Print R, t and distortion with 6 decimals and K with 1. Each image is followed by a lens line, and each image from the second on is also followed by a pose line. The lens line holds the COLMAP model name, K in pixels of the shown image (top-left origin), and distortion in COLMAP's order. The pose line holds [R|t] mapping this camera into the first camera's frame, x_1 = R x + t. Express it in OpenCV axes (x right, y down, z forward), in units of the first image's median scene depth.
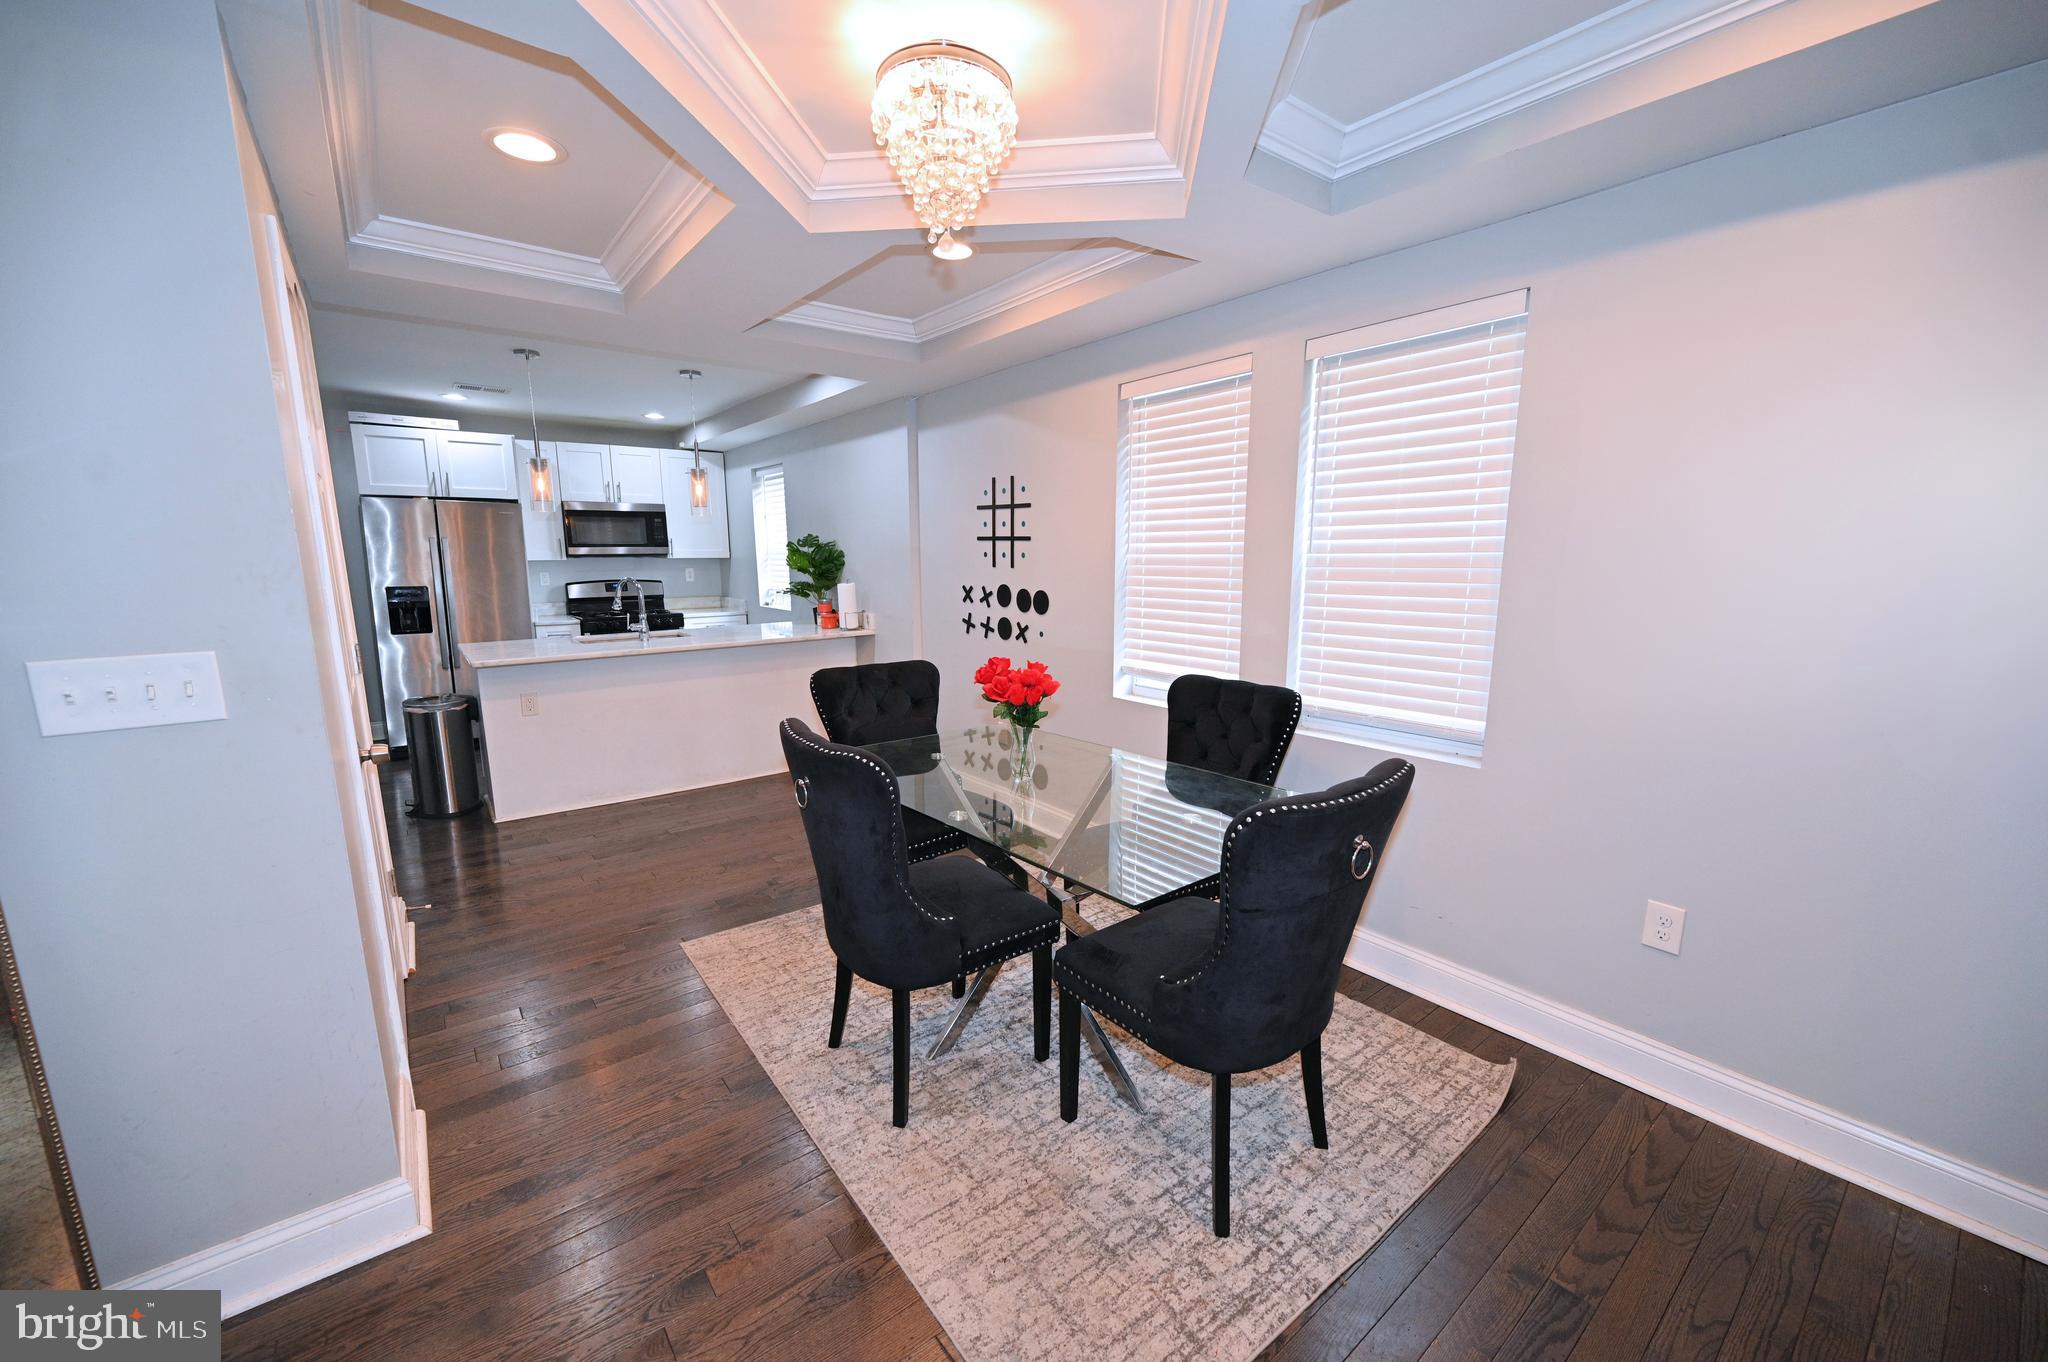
lens RADIAL K [[802.4, 0, 1024.5], [0, 802.4, 685.3], [0, 0, 1]] dist [-0.001878, -0.000107]
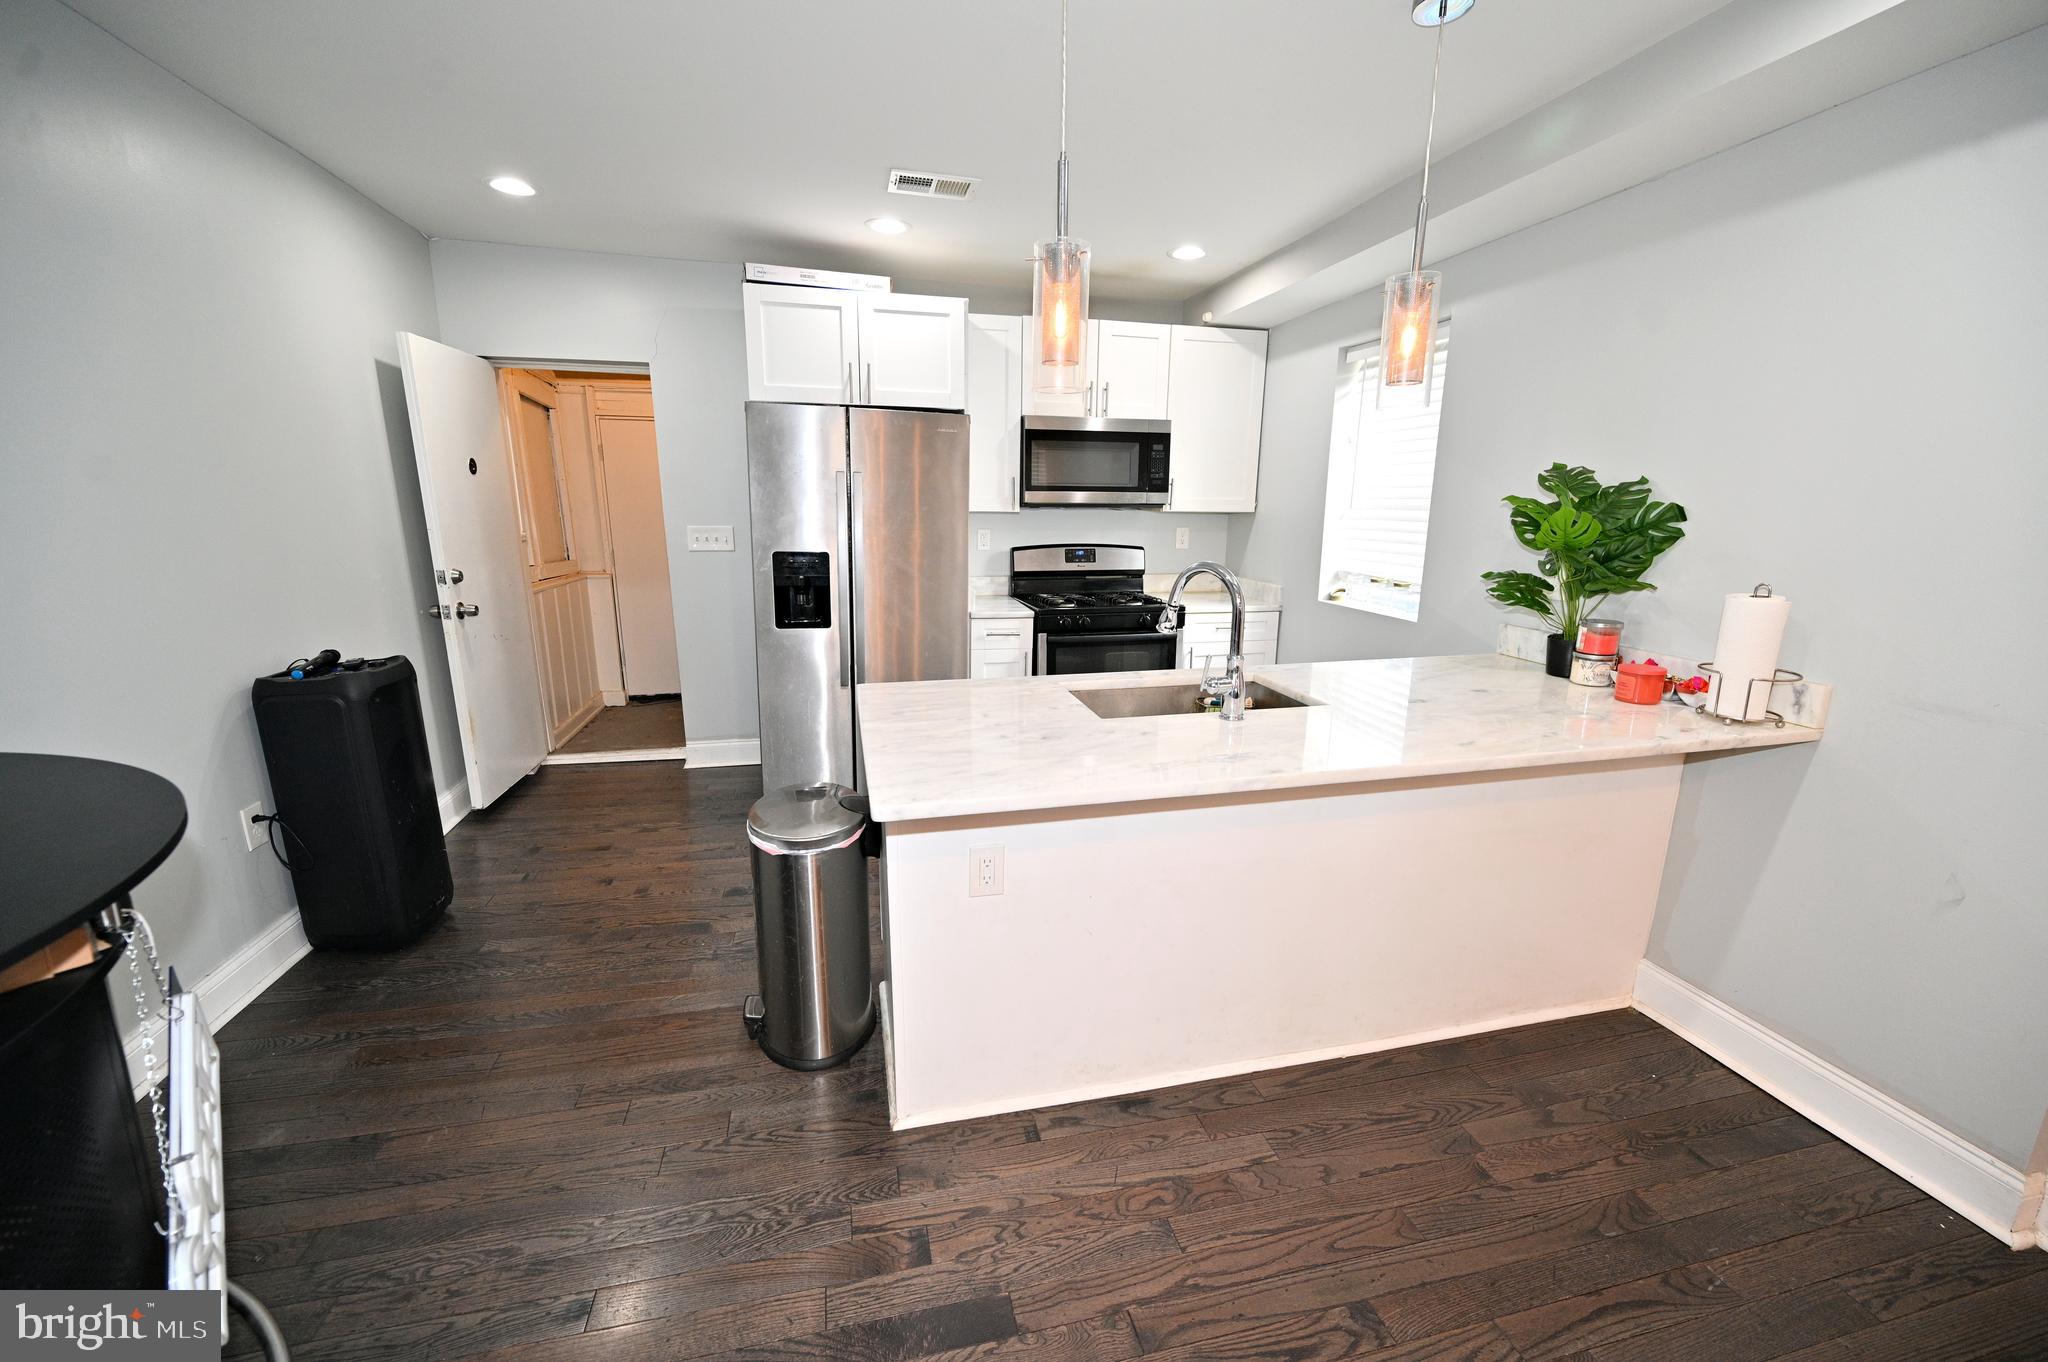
lens RADIAL K [[797.7, 0, 1028.1], [0, 797.7, 682.2], [0, 0, 1]] dist [-0.003011, 0.000149]
pose [[0.908657, 0.106139, -0.403828, -0.444375], [-0.084062, 0.993851, 0.072067, -0.102826], [0.408994, -0.031538, 0.911992, 0.639631]]
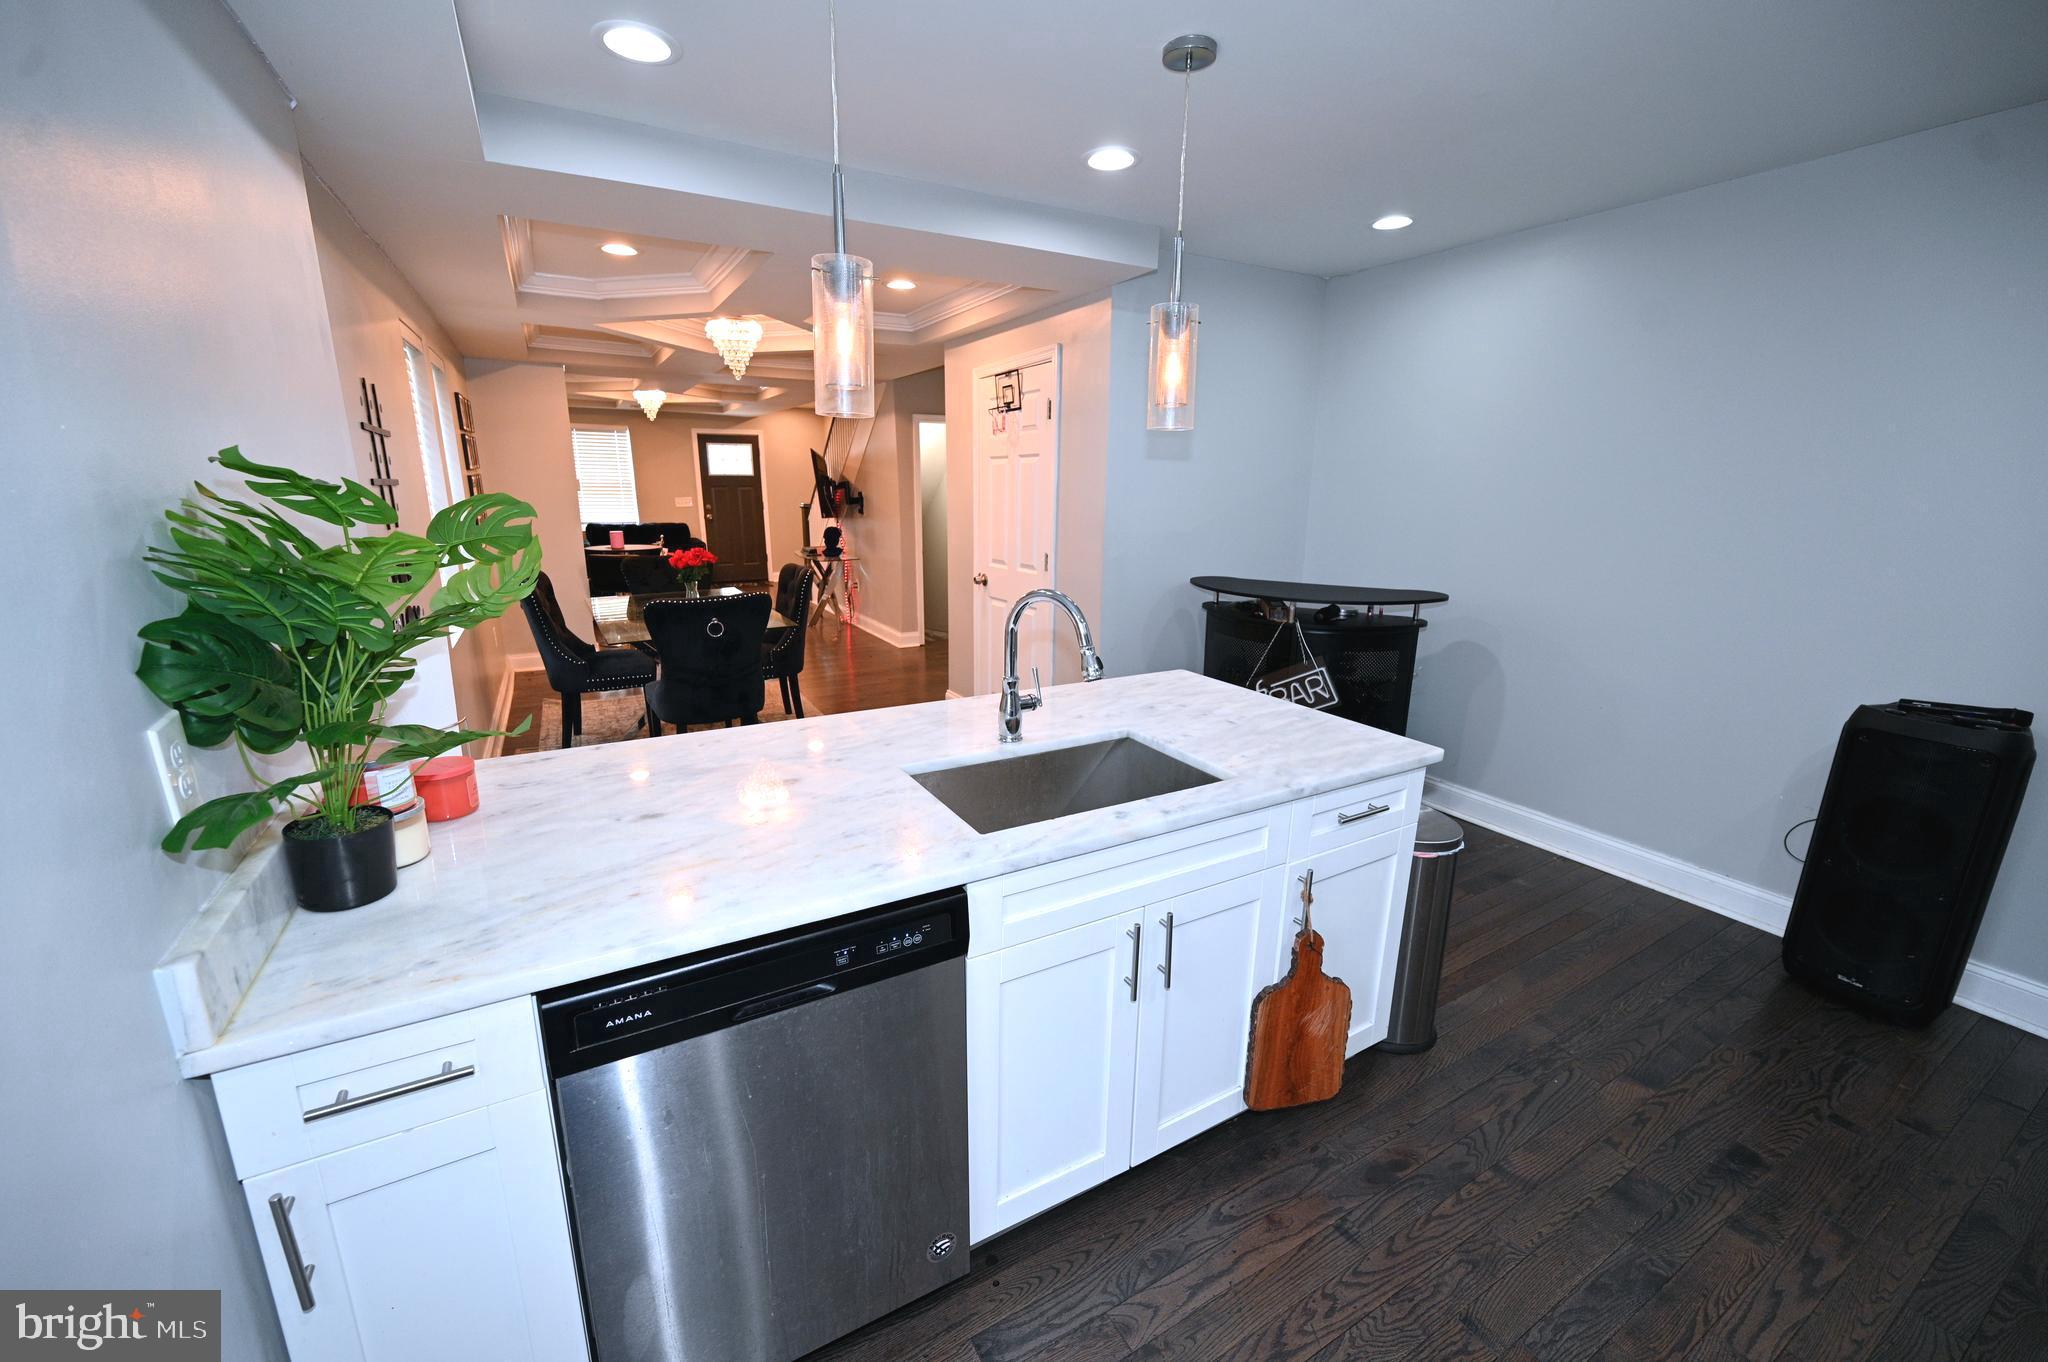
lens RADIAL K [[797.7, 0, 1026.4], [0, 797.7, 679.5], [0, 0, 1]] dist [-0.003011, 0.000149]
pose [[-0.990145, -0.046606, 0.132061, -0.584513], [0.009963, 0.917167, 0.398379, -0.268387], [-0.139689, 0.395769, -0.907664, 1.477879]]
